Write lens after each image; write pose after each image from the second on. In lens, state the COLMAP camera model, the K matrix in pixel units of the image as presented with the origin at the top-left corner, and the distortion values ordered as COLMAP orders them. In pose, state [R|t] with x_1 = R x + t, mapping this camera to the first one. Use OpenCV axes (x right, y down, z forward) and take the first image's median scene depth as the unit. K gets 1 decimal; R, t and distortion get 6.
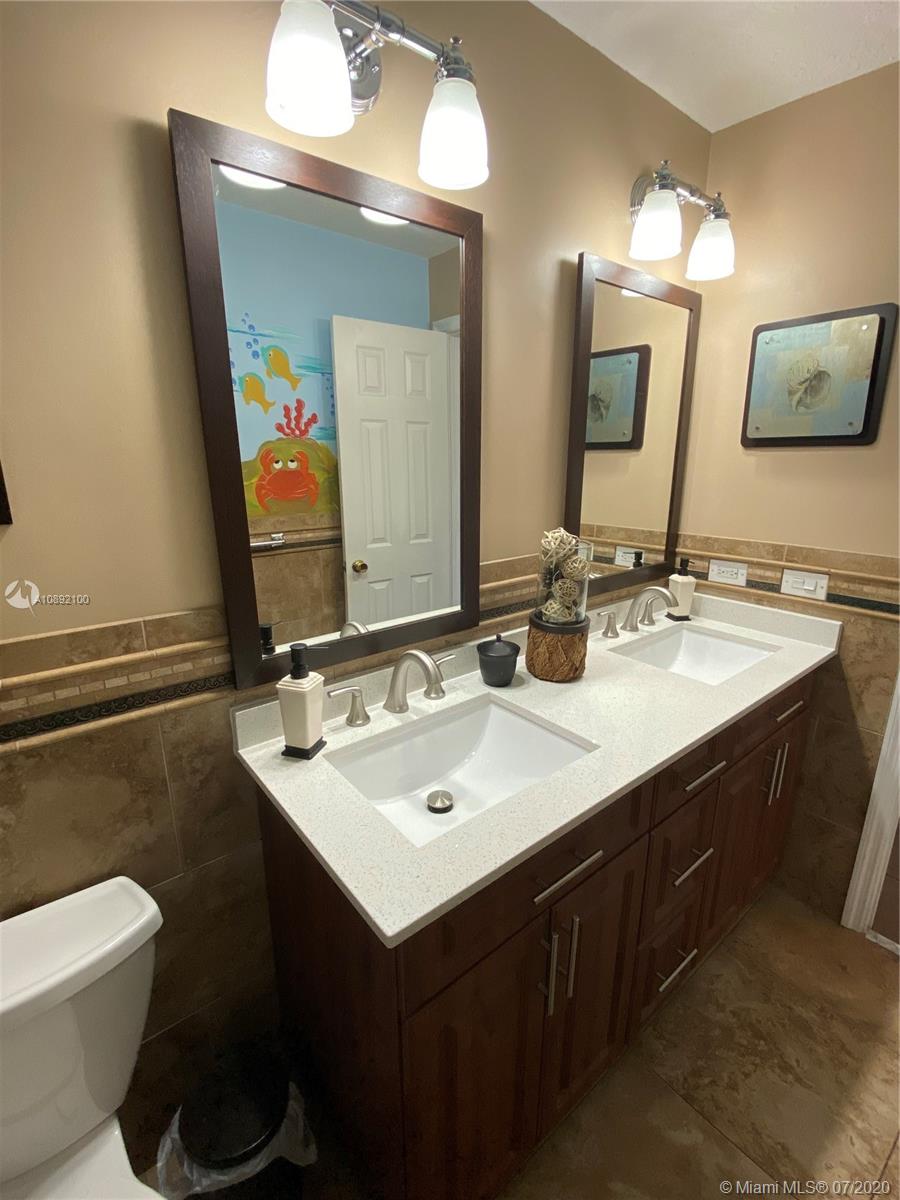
lens RADIAL K [[543.9, 0, 457.7], [0, 543.9, 598.4], [0, 0, 1]] dist [0.010258, -0.006912]
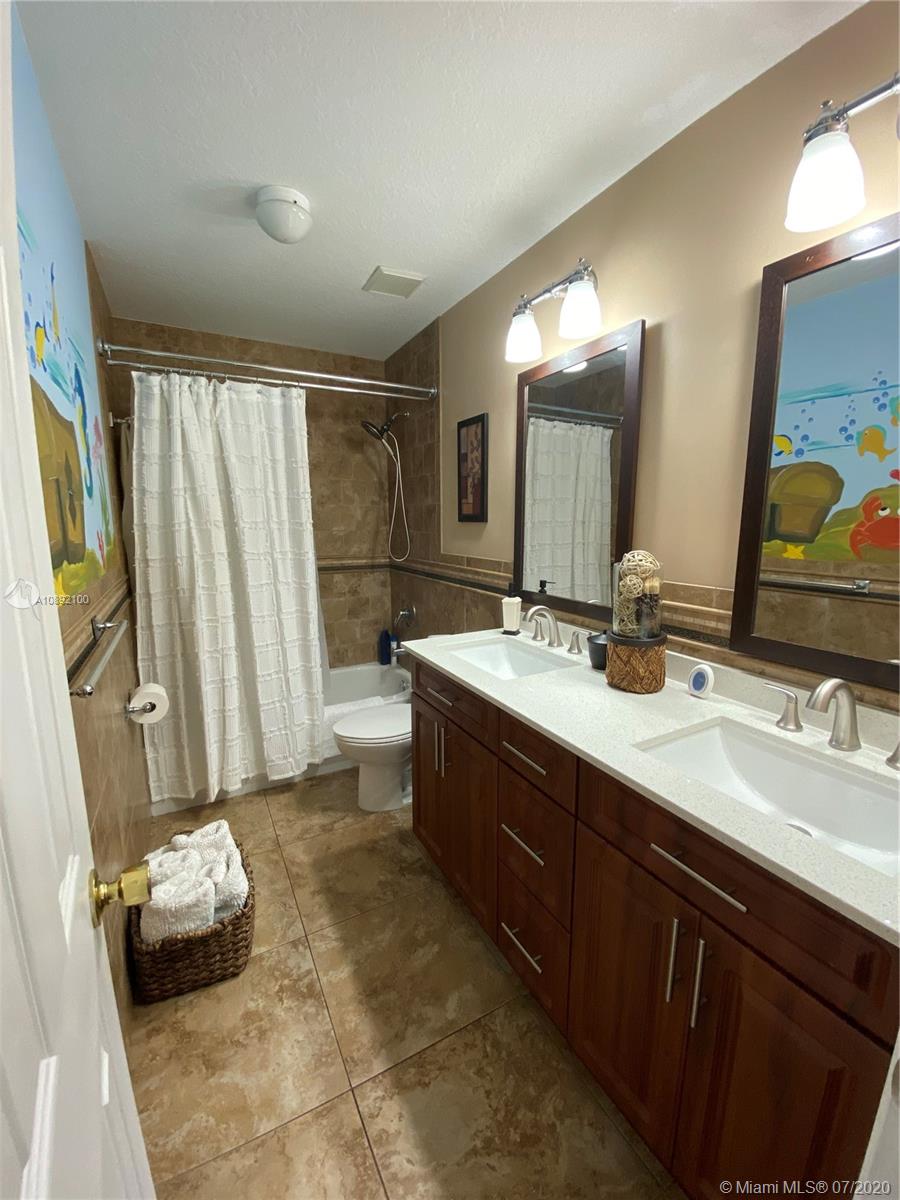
lens RADIAL K [[491.4, 0, 451.7], [0, 491.4, 589.6], [0, 0, 1]] dist [0.007438, -0.011337]
pose [[-0.197278, 0.135640, -0.970919, 0.696431], [-0.253483, 0.949646, 0.184173, -0.078880], [0.947010, 0.282444, -0.152962, 0.443062]]
